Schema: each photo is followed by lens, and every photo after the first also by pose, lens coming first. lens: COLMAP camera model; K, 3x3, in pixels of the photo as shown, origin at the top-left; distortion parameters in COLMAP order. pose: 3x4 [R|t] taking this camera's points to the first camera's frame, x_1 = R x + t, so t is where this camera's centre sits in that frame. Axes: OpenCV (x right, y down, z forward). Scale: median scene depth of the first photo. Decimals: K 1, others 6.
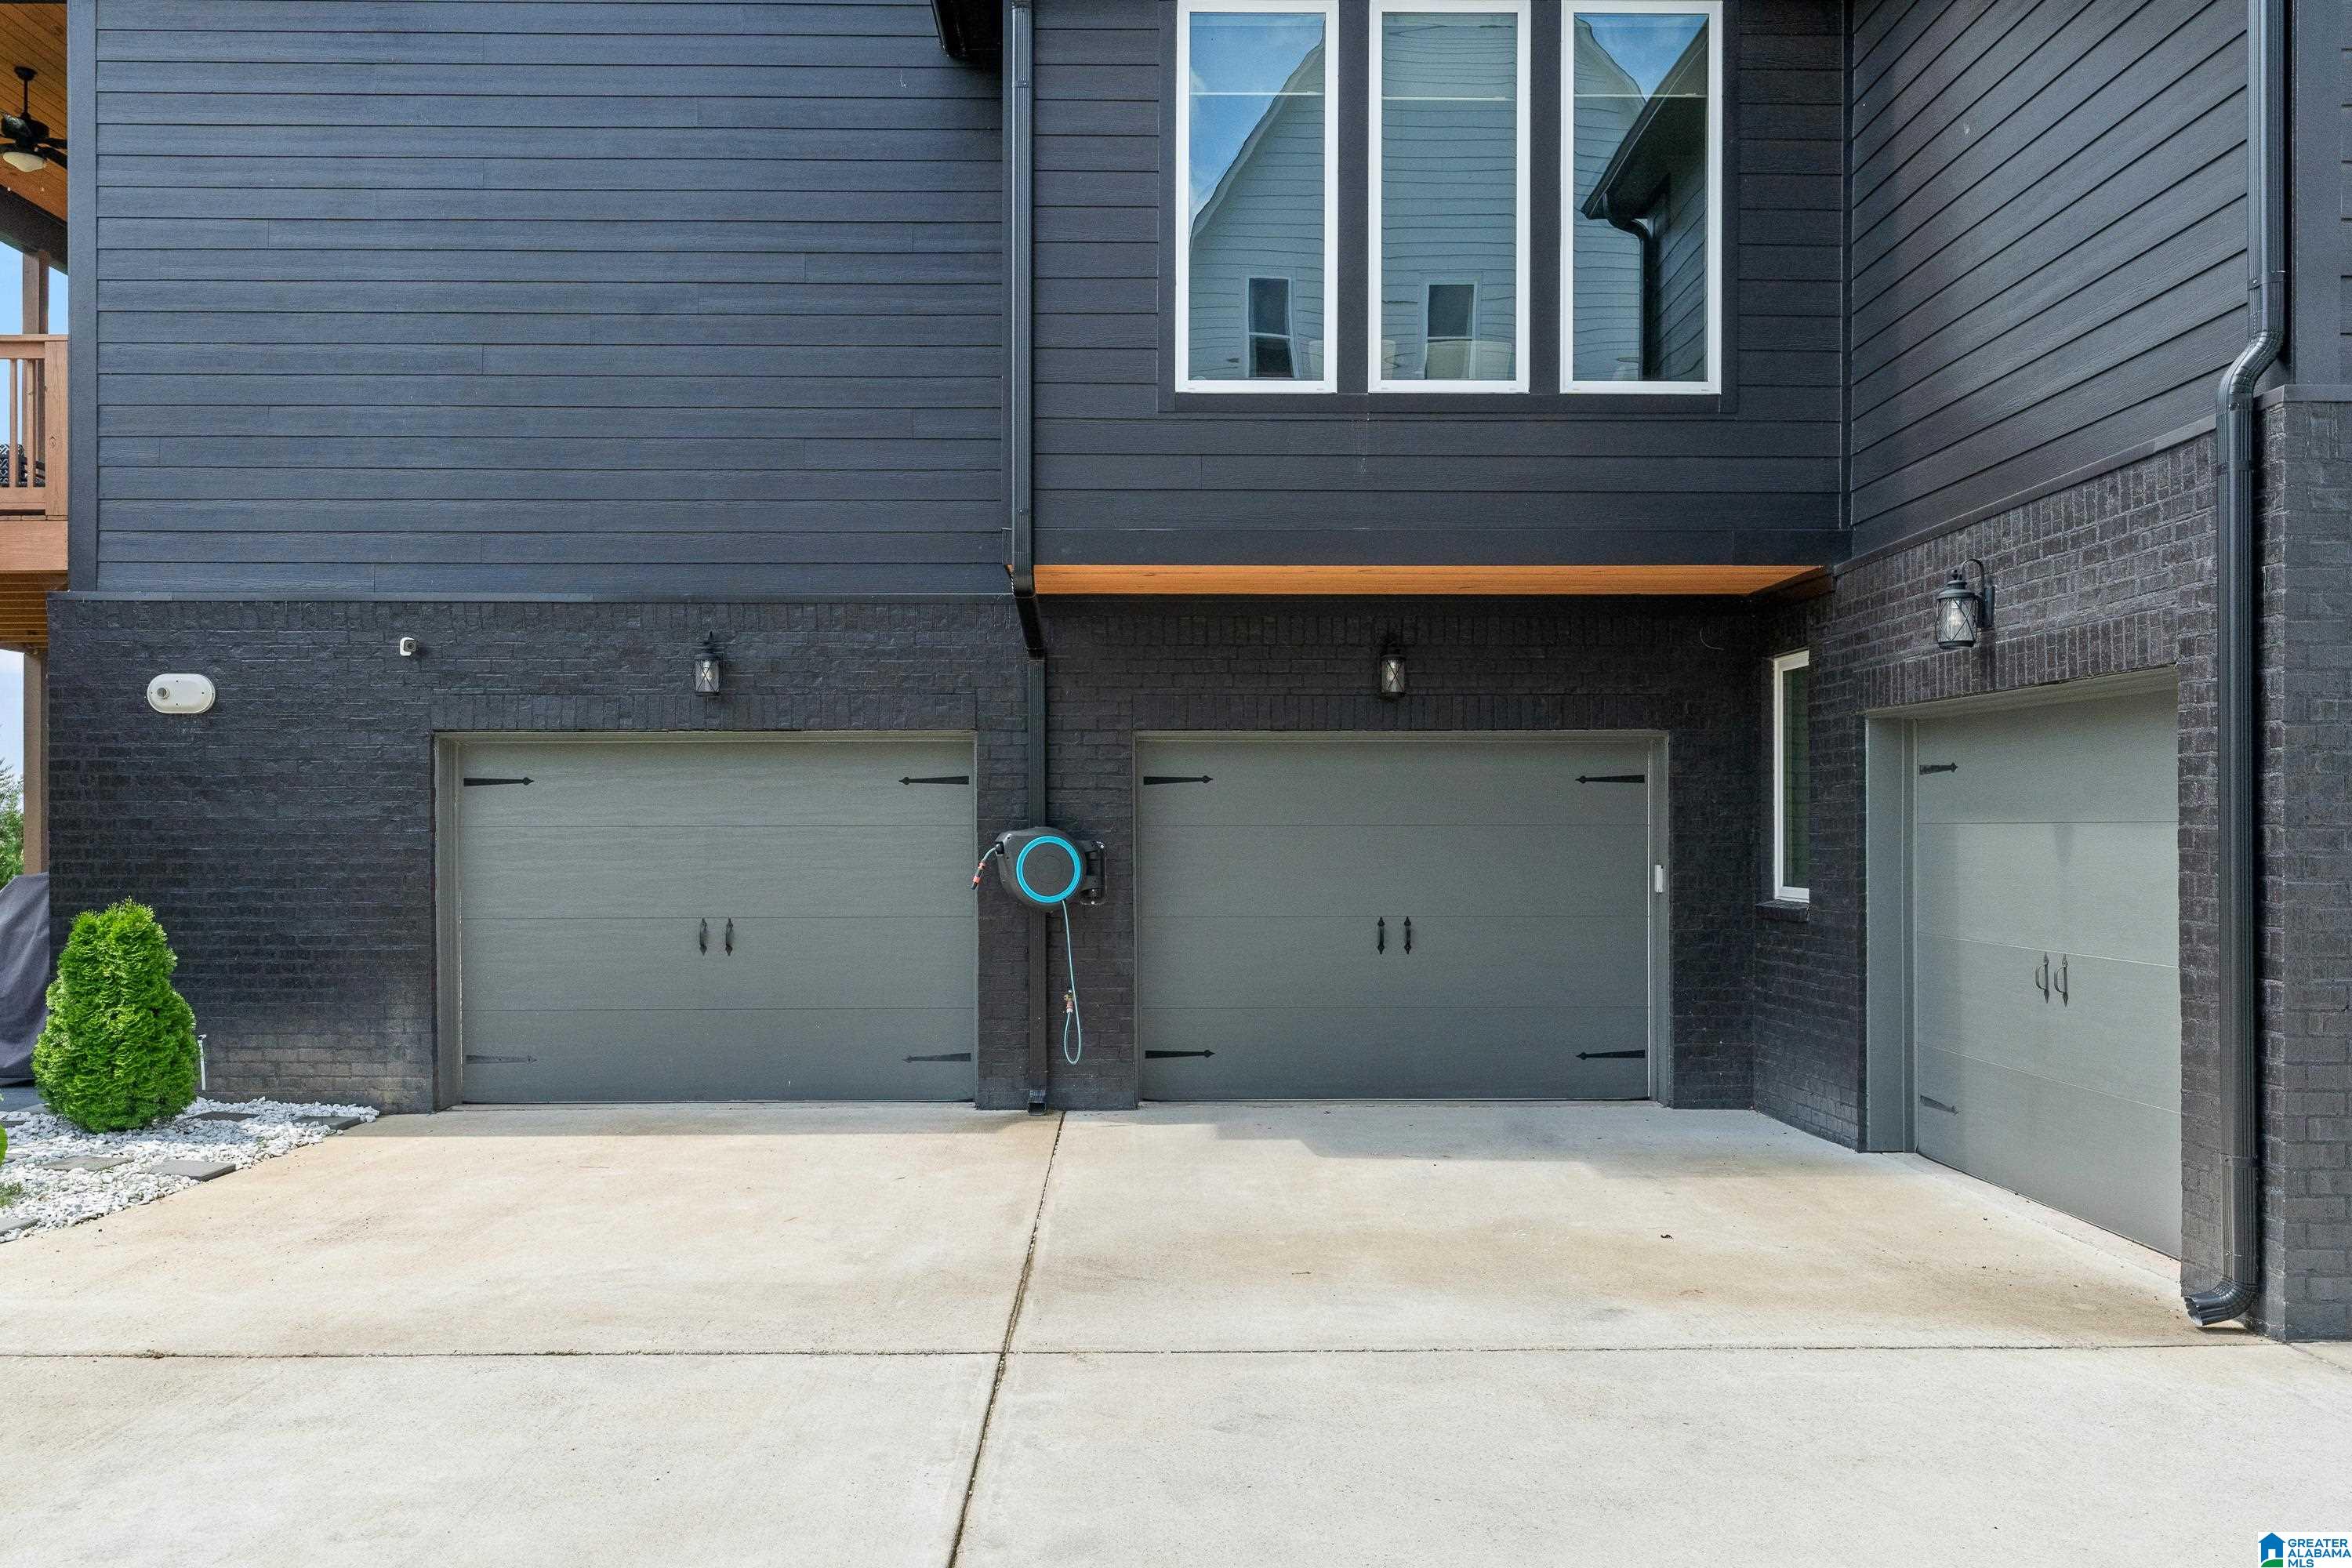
lens RADIAL K [[1812.6, 0, 1163.4], [0, 1812.6, 834.1], [0, 0, 1]] dist [0.001507, -0.003352]
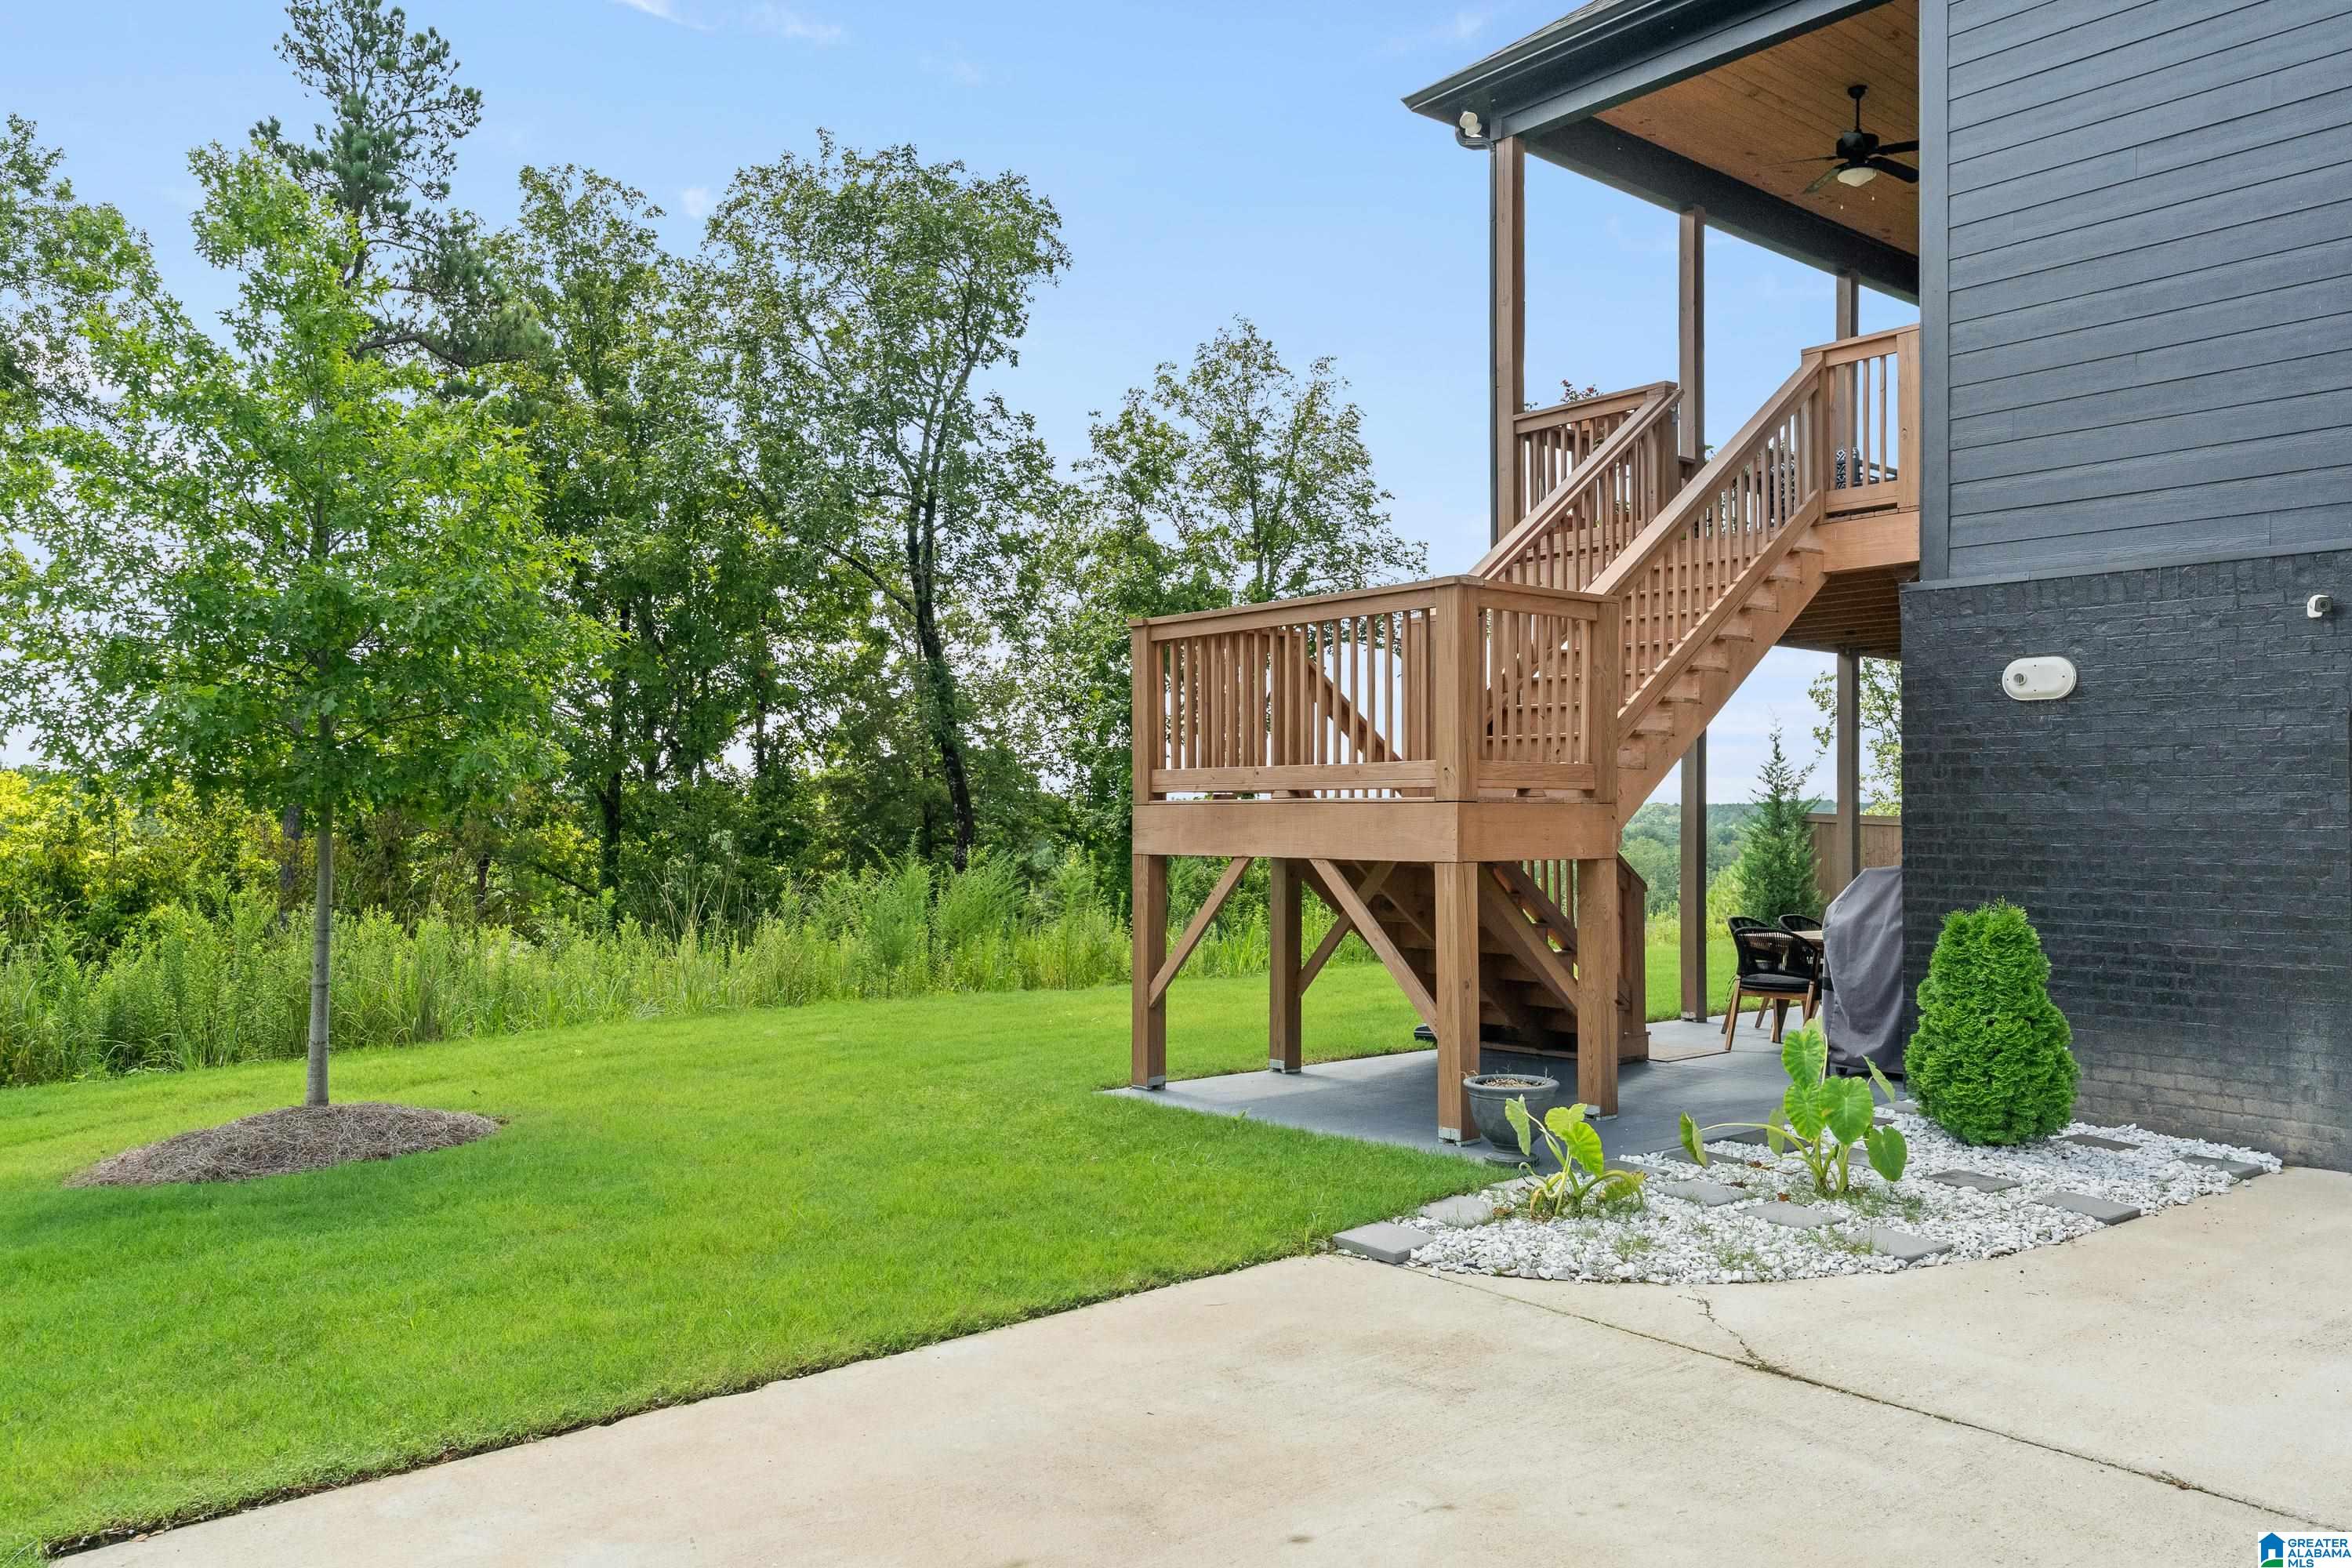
lens RADIAL K [[1693.8, 0, 1175.0], [0, 1693.8, 788.6], [0, 0, 1]] dist [-0.000893, 0.000154]
pose [[0.636183, -0.009747, -0.771477, -0.153668], [-0.004150, 0.999863, -0.016055, -0.004994], [0.771527, 0.013415, 0.636055, 0.102915]]
